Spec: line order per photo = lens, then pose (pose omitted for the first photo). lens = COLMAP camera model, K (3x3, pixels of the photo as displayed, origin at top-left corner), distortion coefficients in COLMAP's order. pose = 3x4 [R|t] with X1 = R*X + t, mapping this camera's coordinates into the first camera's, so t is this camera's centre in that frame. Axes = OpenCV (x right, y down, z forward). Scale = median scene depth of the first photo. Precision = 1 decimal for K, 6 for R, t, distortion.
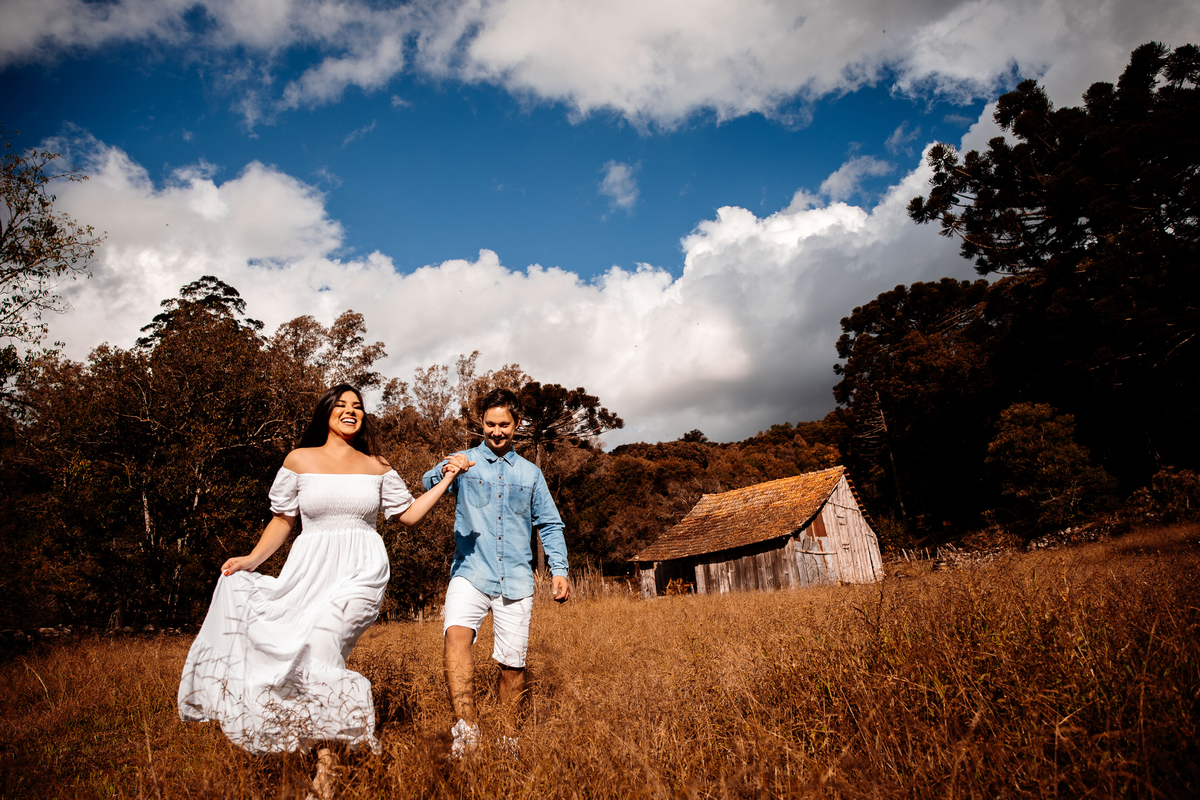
lens RADIAL K [[848.4, 0, 604.9], [0, 848.4, 399.5], [0, 0, 1]] dist [-0.081471, 0.051818]
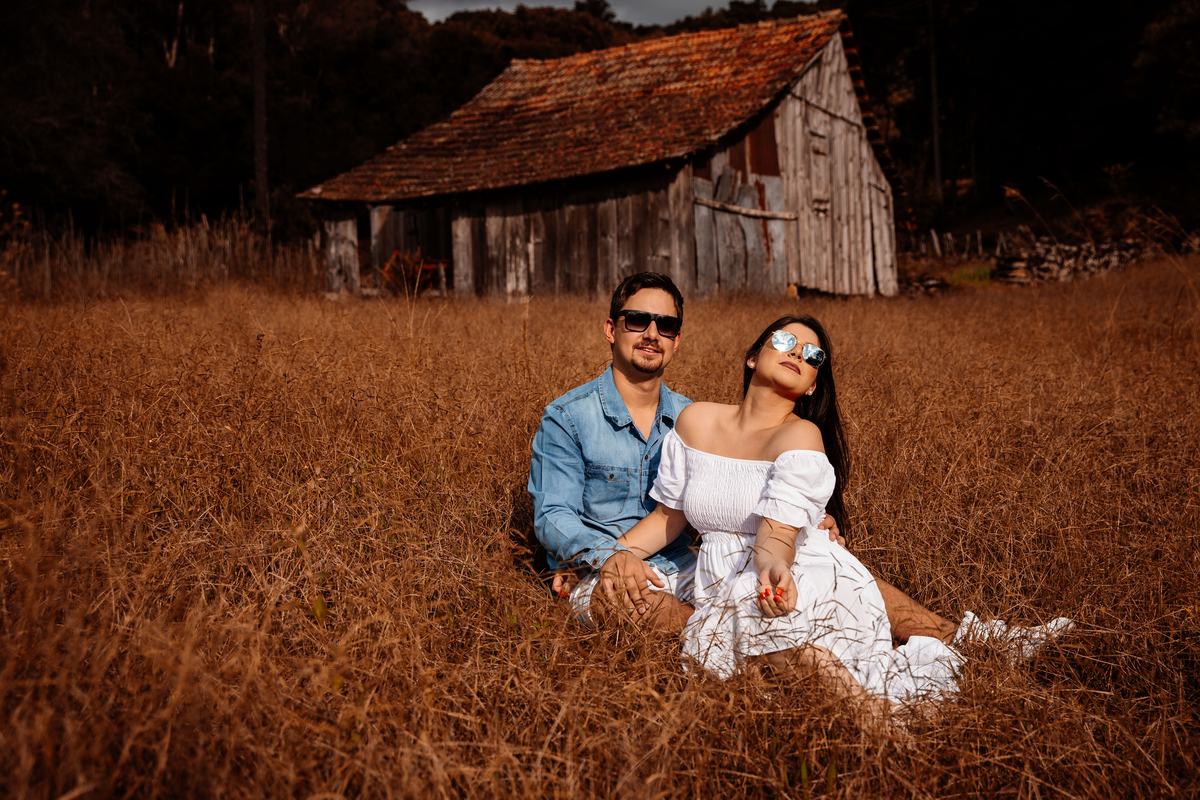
lens RADIAL K [[1354.5, 0, 659.4], [0, 1354.5, 433.8], [0, 0, 1]] dist [0.030255, 0.000000]
pose [[0.985741, 0.049768, 0.160741, 0.062594], [-0.100391, 0.940567, 0.324430, 0.042646], [-0.135042, -0.335941, 0.932152, 0.205075]]
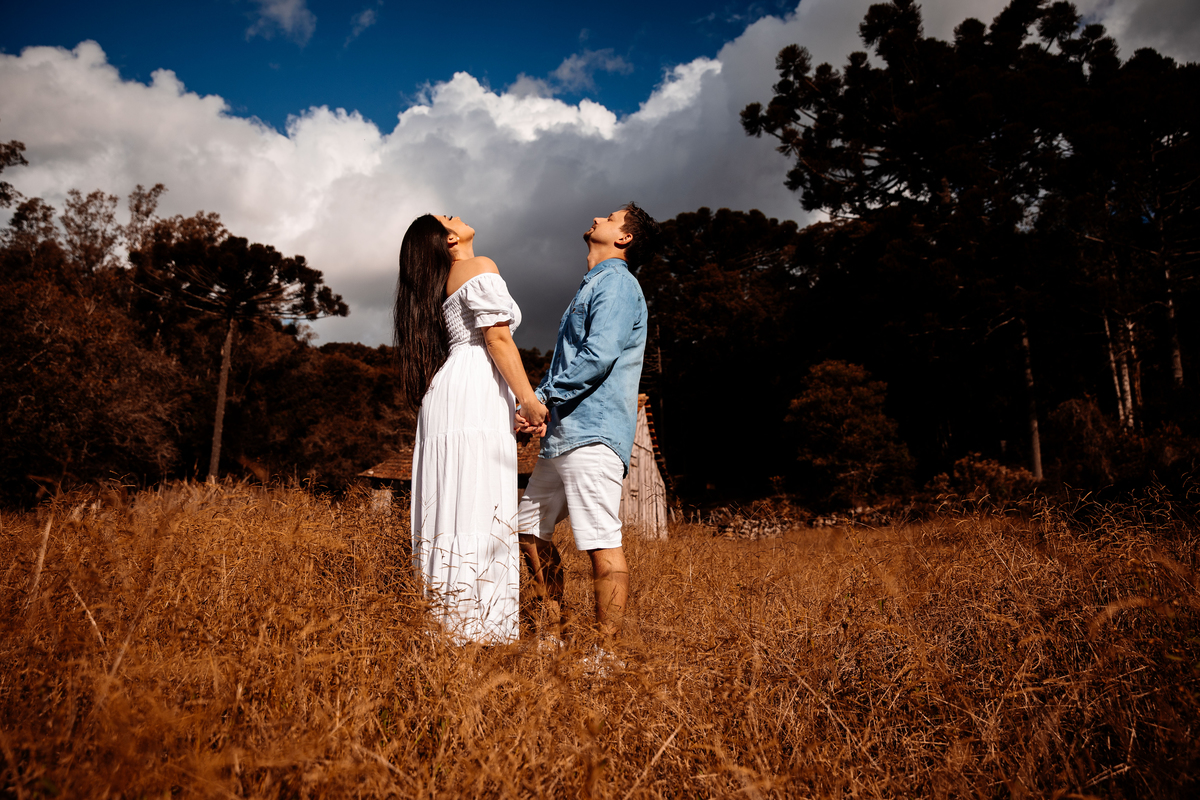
lens RADIAL K [[999.1, 0, 612.2], [0, 999.1, 403.0], [0, 0, 1]] dist [-0.079561, 0.107716]
pose [[0.941917, 0.147451, 0.301745, -0.022113], [-0.173597, 0.982889, 0.061595, 0.021378], [-0.287499, -0.110399, 0.951397, 0.064478]]
